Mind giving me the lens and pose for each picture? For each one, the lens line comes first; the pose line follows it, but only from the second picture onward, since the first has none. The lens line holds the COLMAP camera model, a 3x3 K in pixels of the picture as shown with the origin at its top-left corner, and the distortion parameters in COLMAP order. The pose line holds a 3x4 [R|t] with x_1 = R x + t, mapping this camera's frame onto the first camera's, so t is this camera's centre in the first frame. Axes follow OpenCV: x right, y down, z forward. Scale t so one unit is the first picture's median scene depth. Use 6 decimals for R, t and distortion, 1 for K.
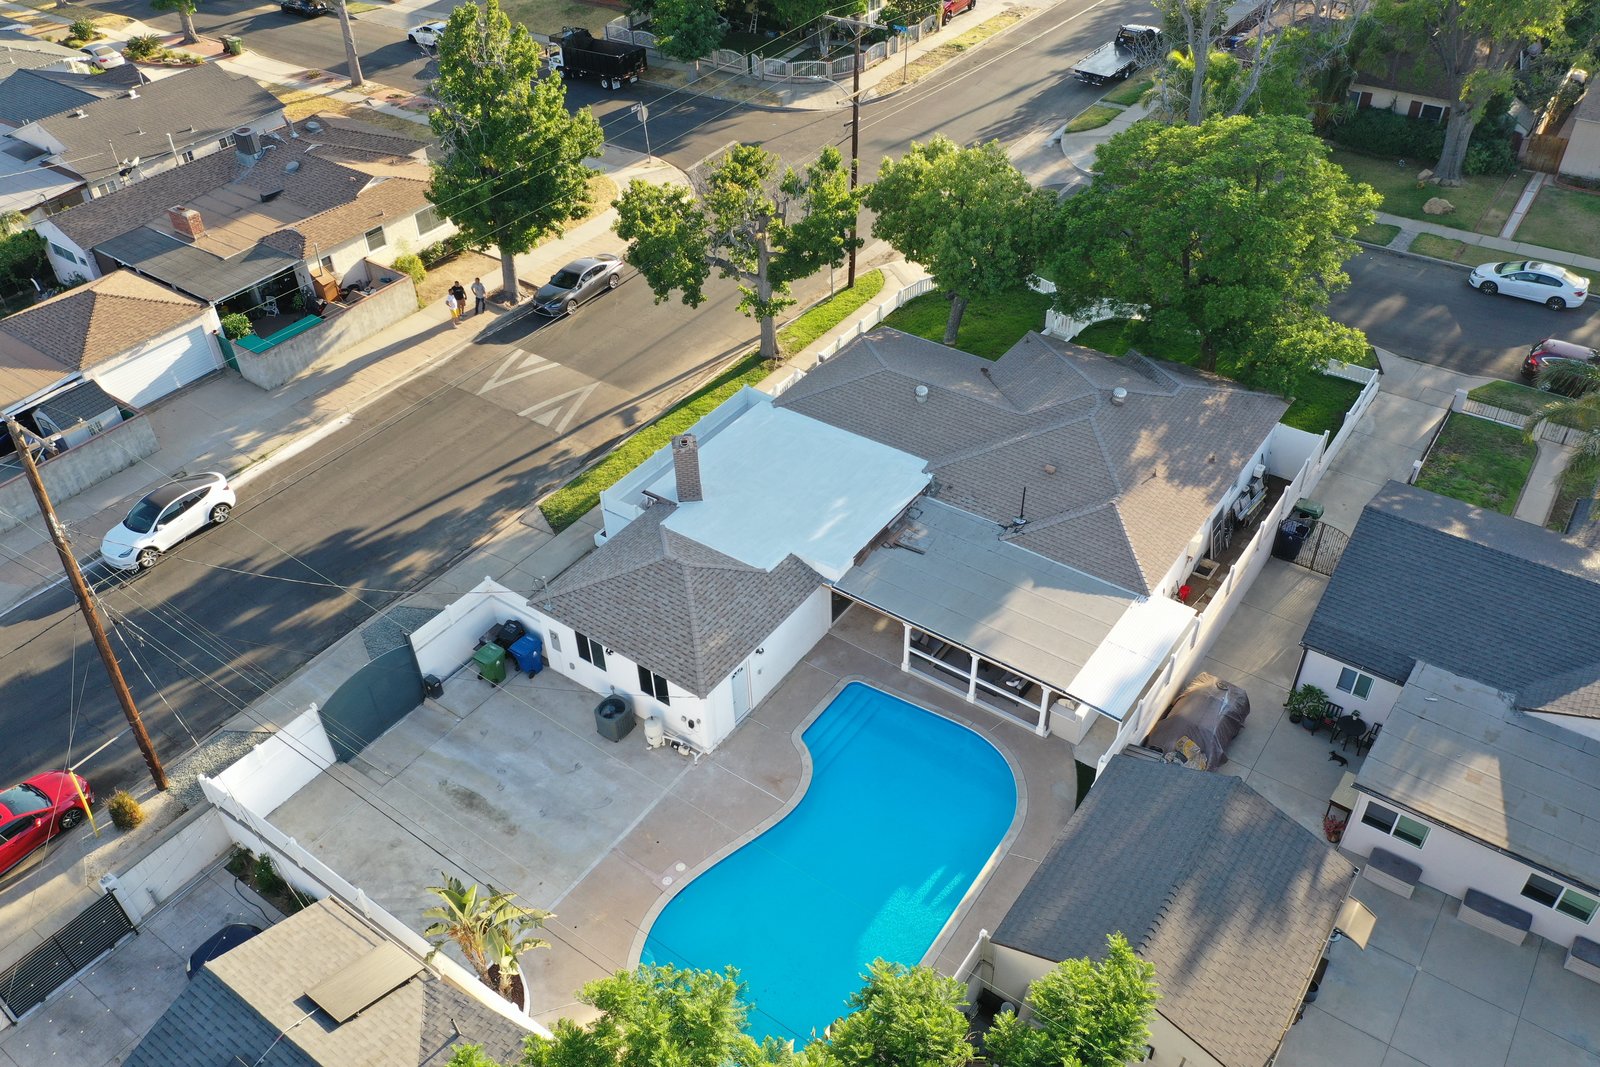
lens RADIAL K [[1245.8, 0, 796.2], [0, 1245.8, 537.4], [0, 0, 1]] dist [-0.003119, -0.000286]
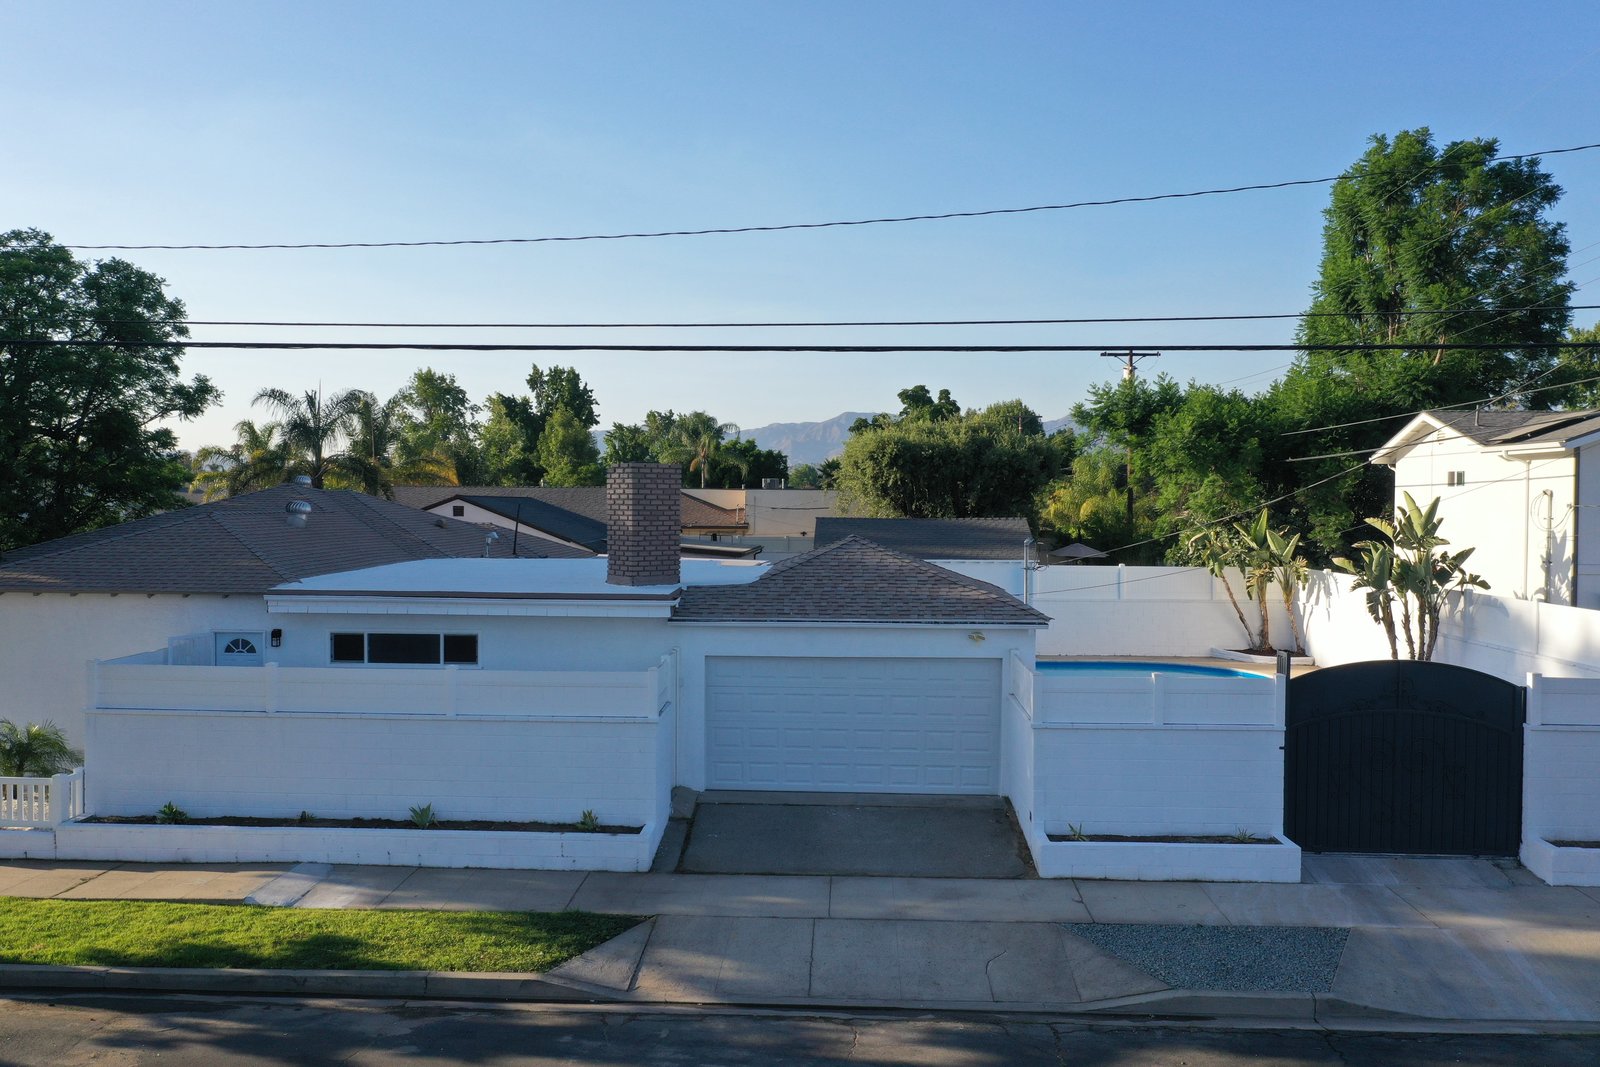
lens RADIAL K [[1245.8, 0, 796.2], [0, 1245.8, 537.4], [0, 0, 1]] dist [-0.003119, -0.000286]
pose [[-0.544887, 0.002007, 0.838507, -0.528271], [0.535259, 0.770580, 0.345983, -0.186269], [-0.645442, 0.637341, -0.420953, 1.123601]]
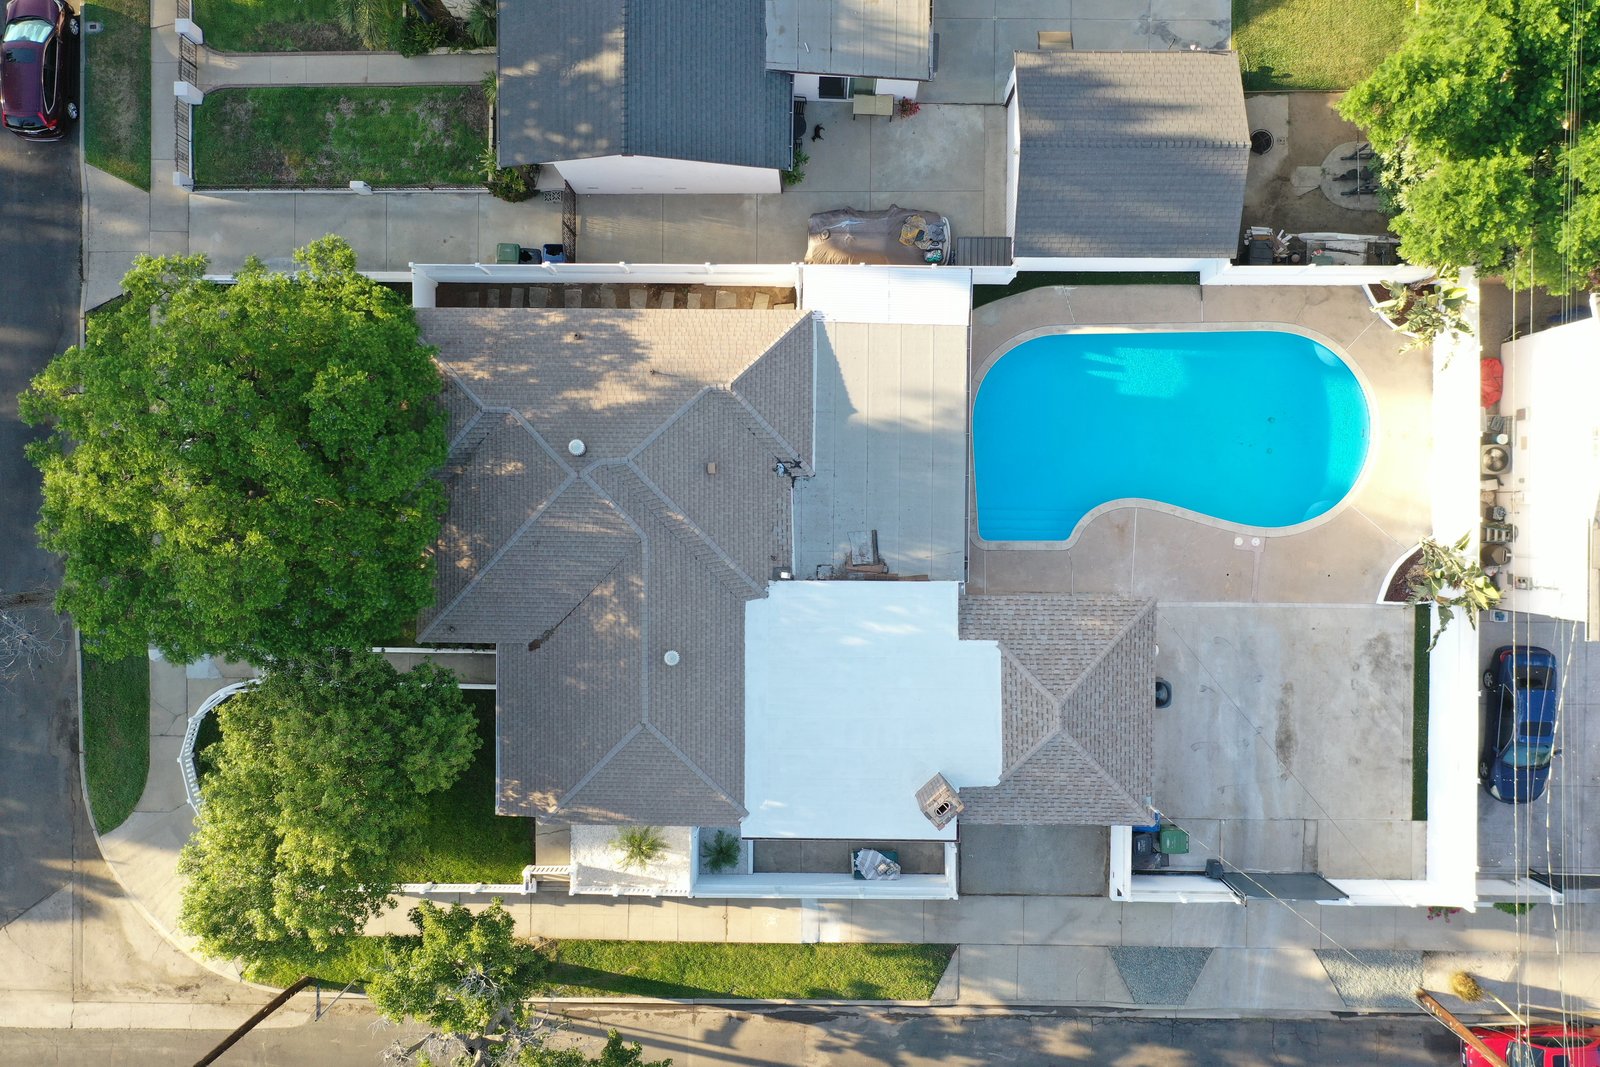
lens RADIAL K [[1245.8, 0, 796.2], [0, 1245.8, 537.4], [0, 0, 1]] dist [-0.003119, -0.000286]
pose [[-0.578098, -0.815298, 0.033030, 0.092211], [0.544269, -0.355130, 0.760035, -0.690373], [-0.607925, 0.457353, 0.649042, 0.374310]]
